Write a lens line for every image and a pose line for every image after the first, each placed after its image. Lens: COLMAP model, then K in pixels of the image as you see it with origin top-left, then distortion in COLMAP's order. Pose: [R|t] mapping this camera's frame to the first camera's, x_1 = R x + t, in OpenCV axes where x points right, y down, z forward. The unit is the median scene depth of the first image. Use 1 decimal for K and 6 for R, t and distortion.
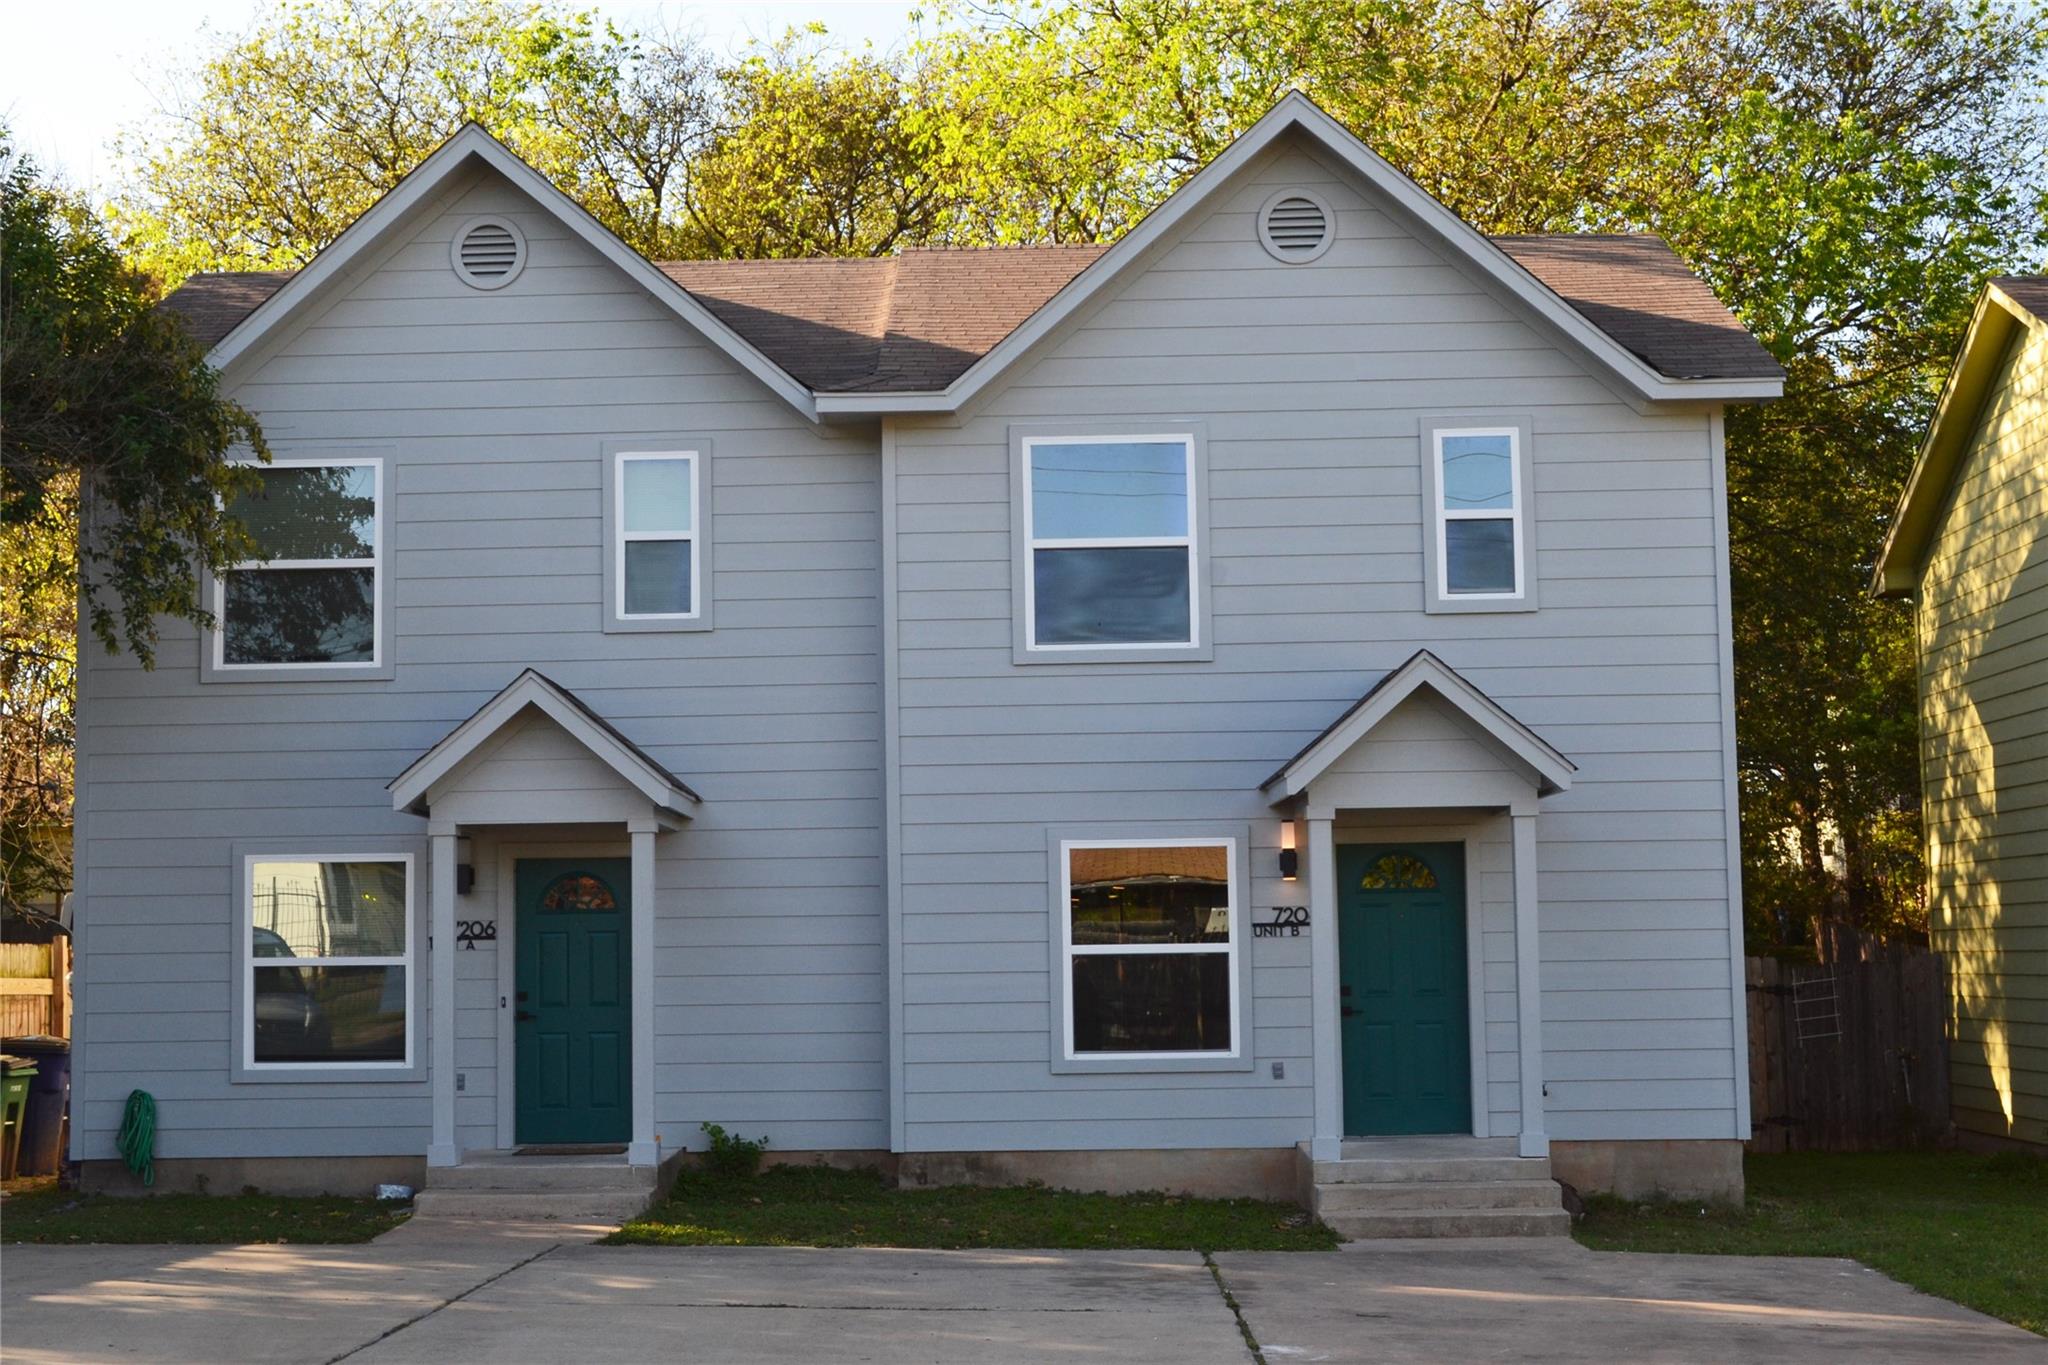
lens RADIAL K [[2988.2, 0, 1022.5], [0, 2988.2, 682.6], [0, 0, 1]] dist [-0.031891, 0.000000]
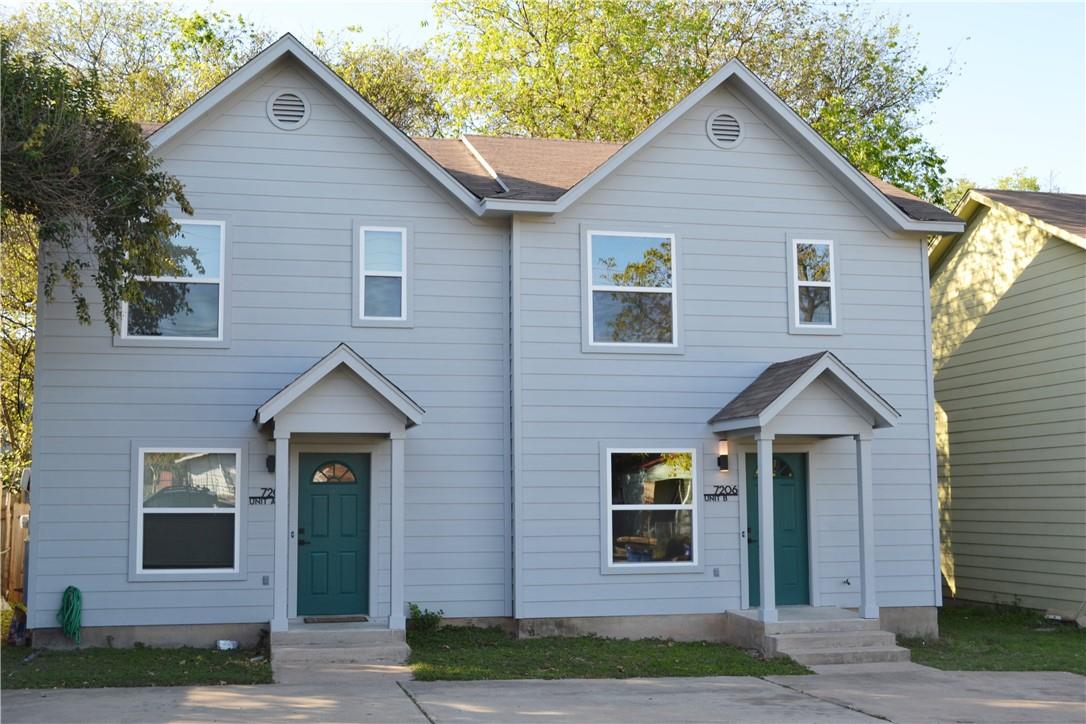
lens RADIAL K [[1297.1, 0, 542.0], [0, 1297.1, 362.2], [0, 0, 1]] dist [-0.036742, 0.000000]
pose [[0.968402, 0.035567, 0.246847, -0.225118], [-0.031782, 0.999308, -0.019301, 0.016310], [-0.247362, 0.010846, 0.968862, 0.229613]]
